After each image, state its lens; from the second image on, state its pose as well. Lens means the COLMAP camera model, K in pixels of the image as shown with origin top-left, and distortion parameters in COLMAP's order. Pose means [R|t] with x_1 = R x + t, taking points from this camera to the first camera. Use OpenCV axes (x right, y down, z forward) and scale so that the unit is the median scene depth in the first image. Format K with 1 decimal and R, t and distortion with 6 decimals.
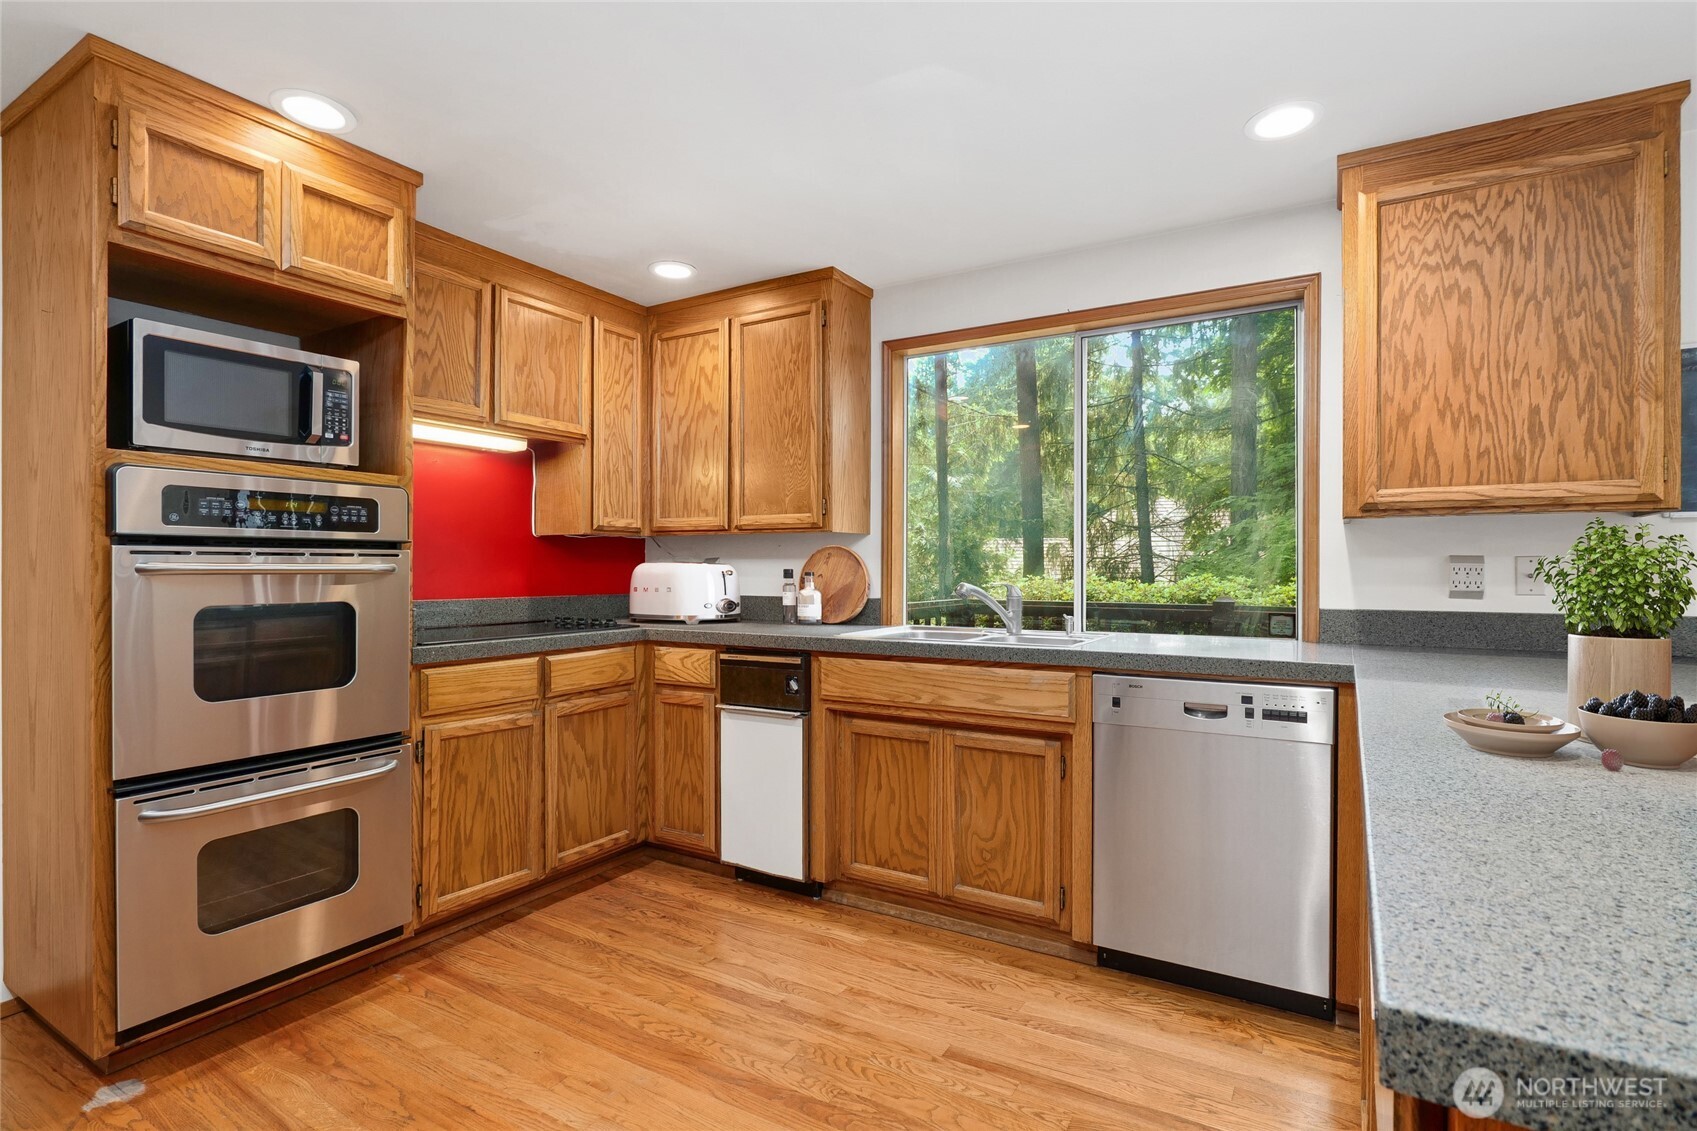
lens RADIAL K [[817.4, 0, 840.1], [0, 817.4, 570.2], [0, 0, 1]] dist [-0.005610, -0.000116]
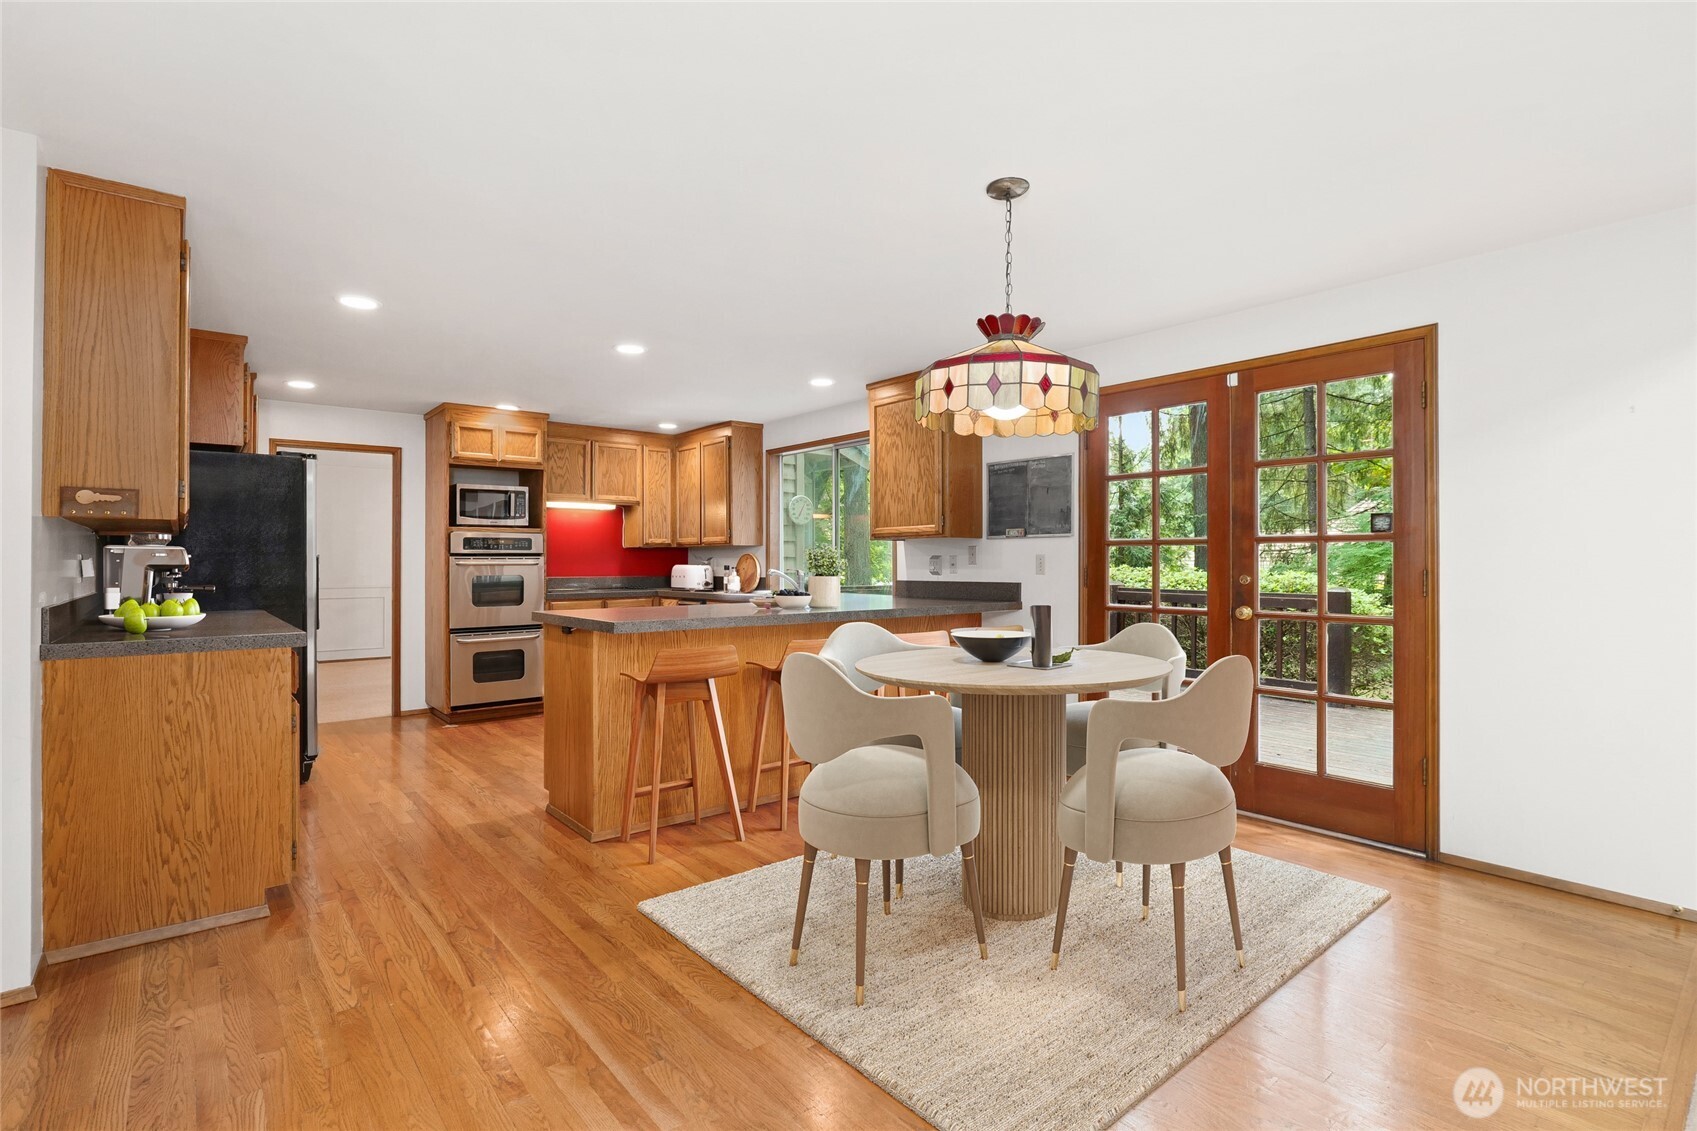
lens RADIAL K [[784.0, 0, 833.9], [0, 784.0, 558.3], [0, 0, 1]] dist [-0.022039, 0.004723]
pose [[0.942601, -0.006412, -0.333861, 1.147868], [0.003940, 0.999960, -0.008082, 0.004748], [0.333899, 0.006303, 0.942588, -1.028003]]
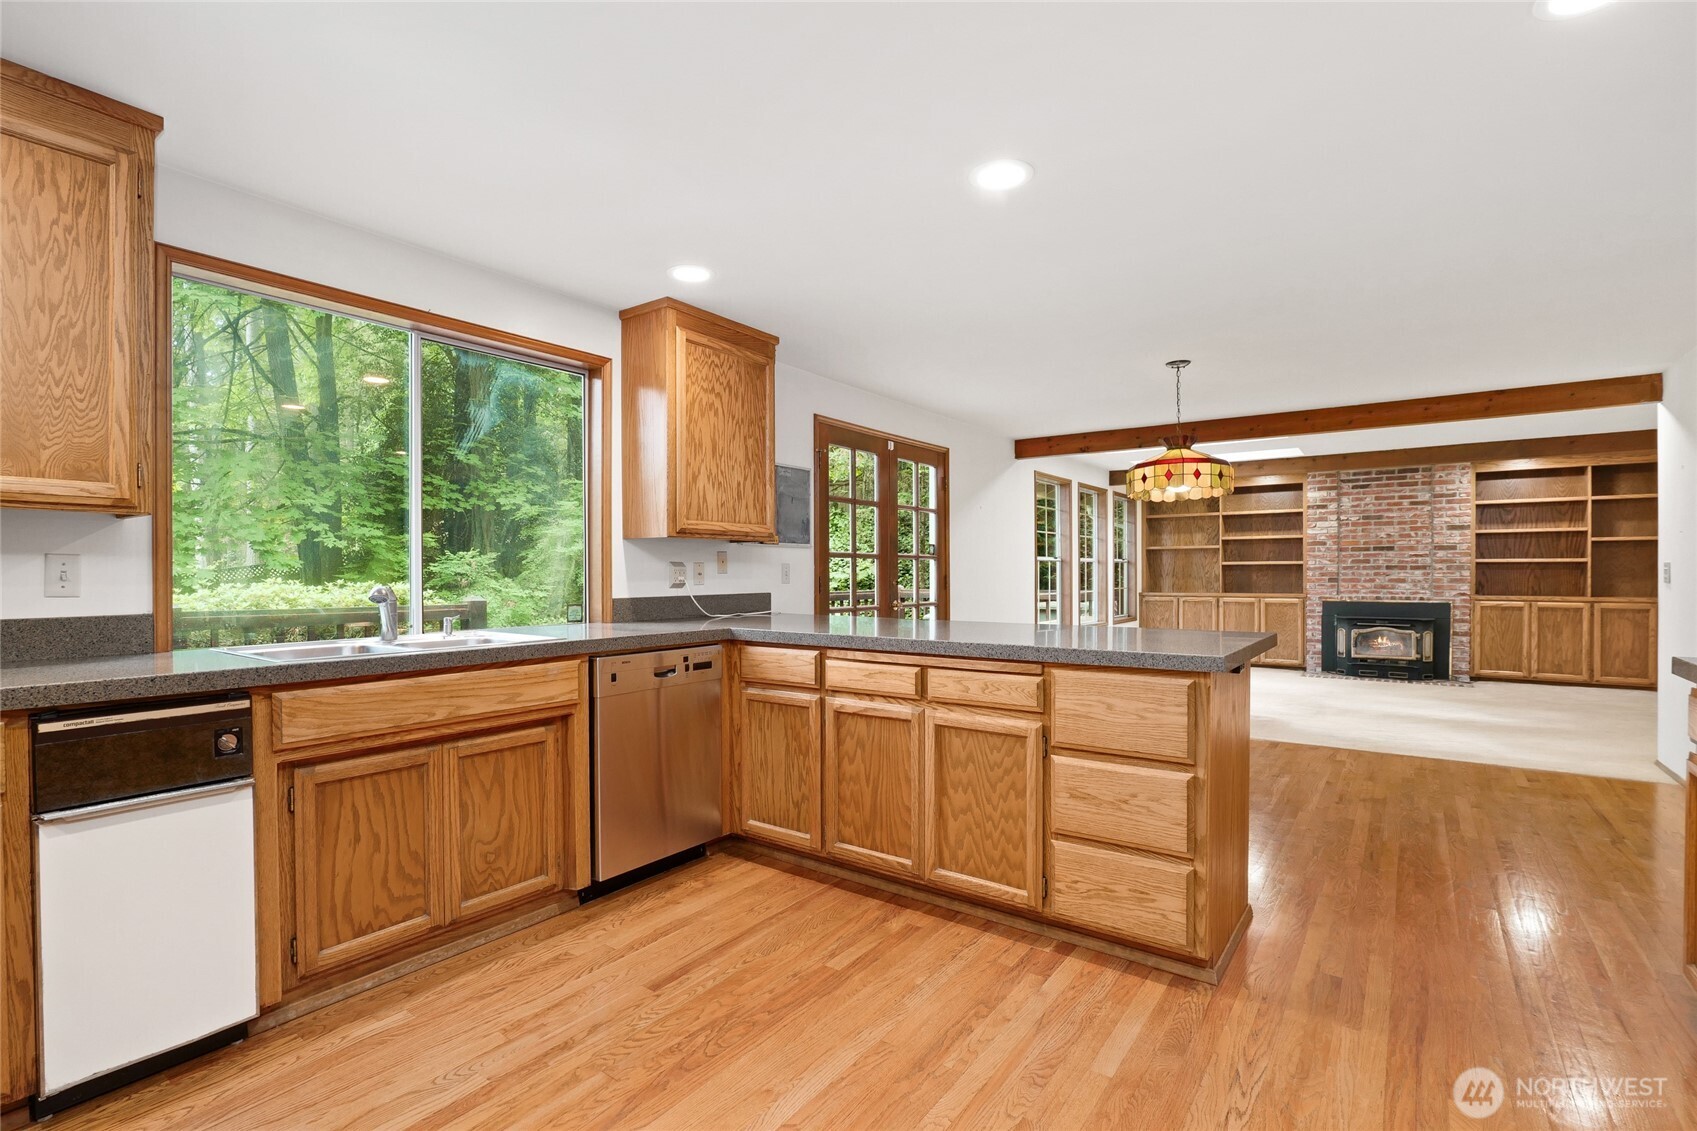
lens RADIAL K [[784.0, 0, 840.9], [0, 784.0, 577.5], [0, 0, 1]] dist [-0.022039, 0.004723]
pose [[0.098717, -0.009873, 0.995067, -0.730965], [0.003759, 0.999947, 0.009549, -0.000268], [-0.995108, 0.002798, 0.098749, 0.486561]]
